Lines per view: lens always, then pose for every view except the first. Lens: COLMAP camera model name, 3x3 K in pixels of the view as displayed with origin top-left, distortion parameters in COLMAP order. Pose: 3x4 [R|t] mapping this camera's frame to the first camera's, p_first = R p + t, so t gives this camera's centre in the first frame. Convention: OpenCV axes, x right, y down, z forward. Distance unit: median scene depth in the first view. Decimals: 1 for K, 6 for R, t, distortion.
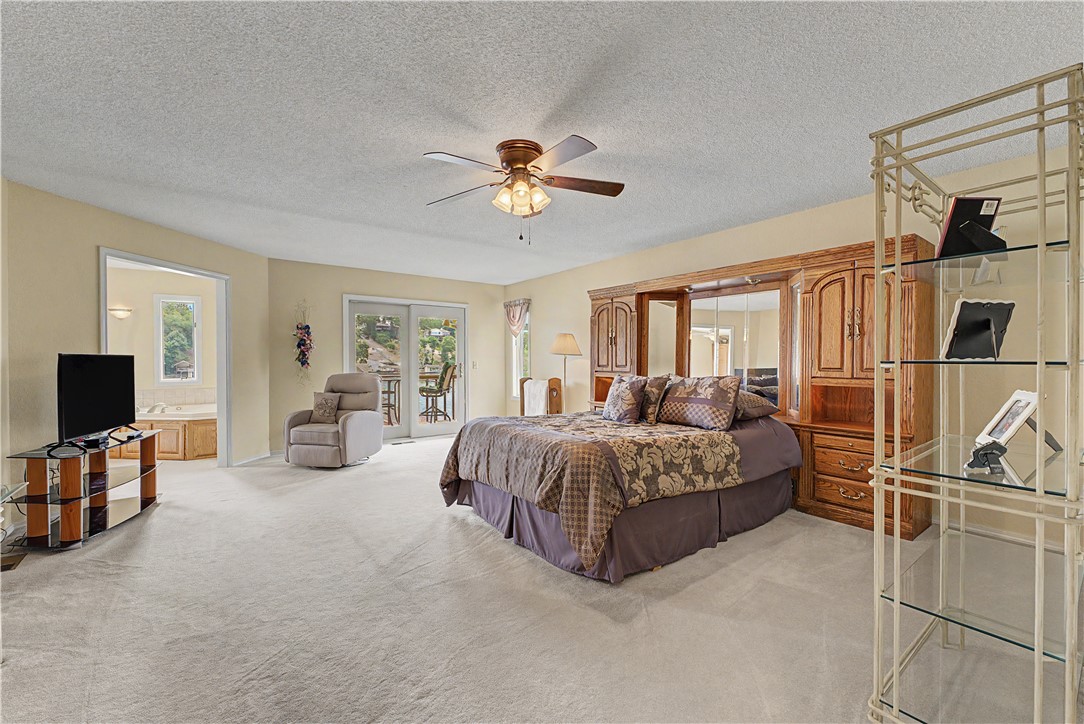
lens RADIAL K [[452.6, 0, 542.0], [0, 452.6, 362.0], [0, 0, 1]] dist [0.008640, -0.000034]
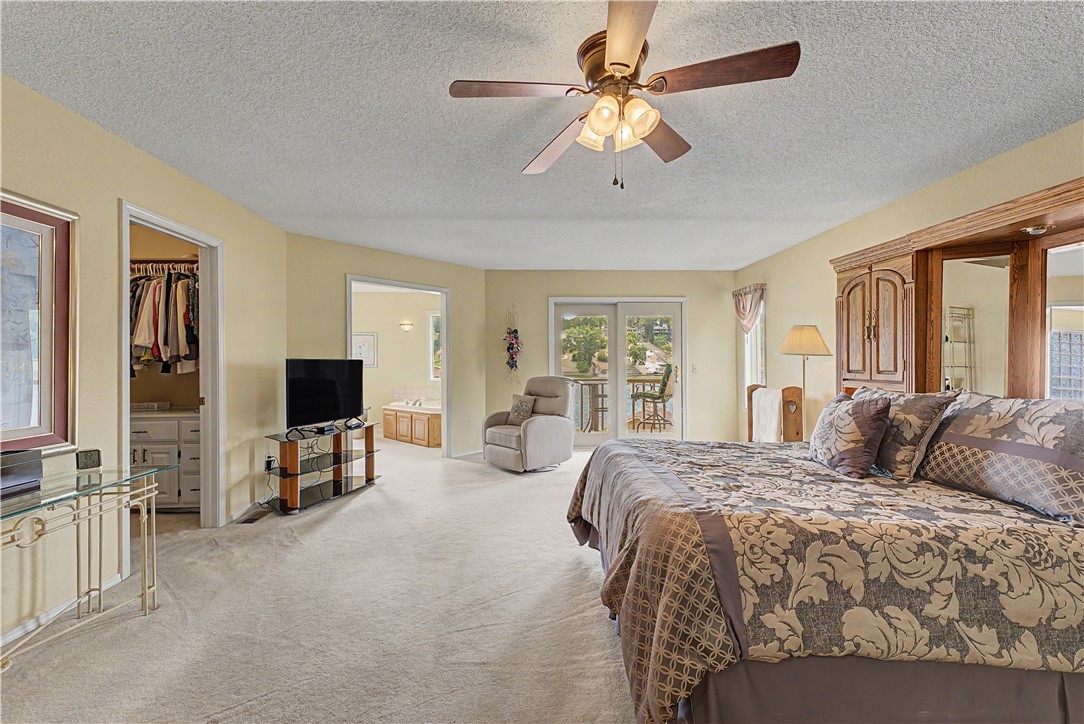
lens RADIAL K [[444.4, 0, 542.0], [0, 444.4, 362.0], [0, 0, 1]] dist [0.001754, 0.000258]
pose [[0.819524, -0.002986, -0.573037, 0.192955], [0.000606, 0.999990, -0.004344, -0.003607], [0.573044, 0.003213, 0.819518, 0.316260]]
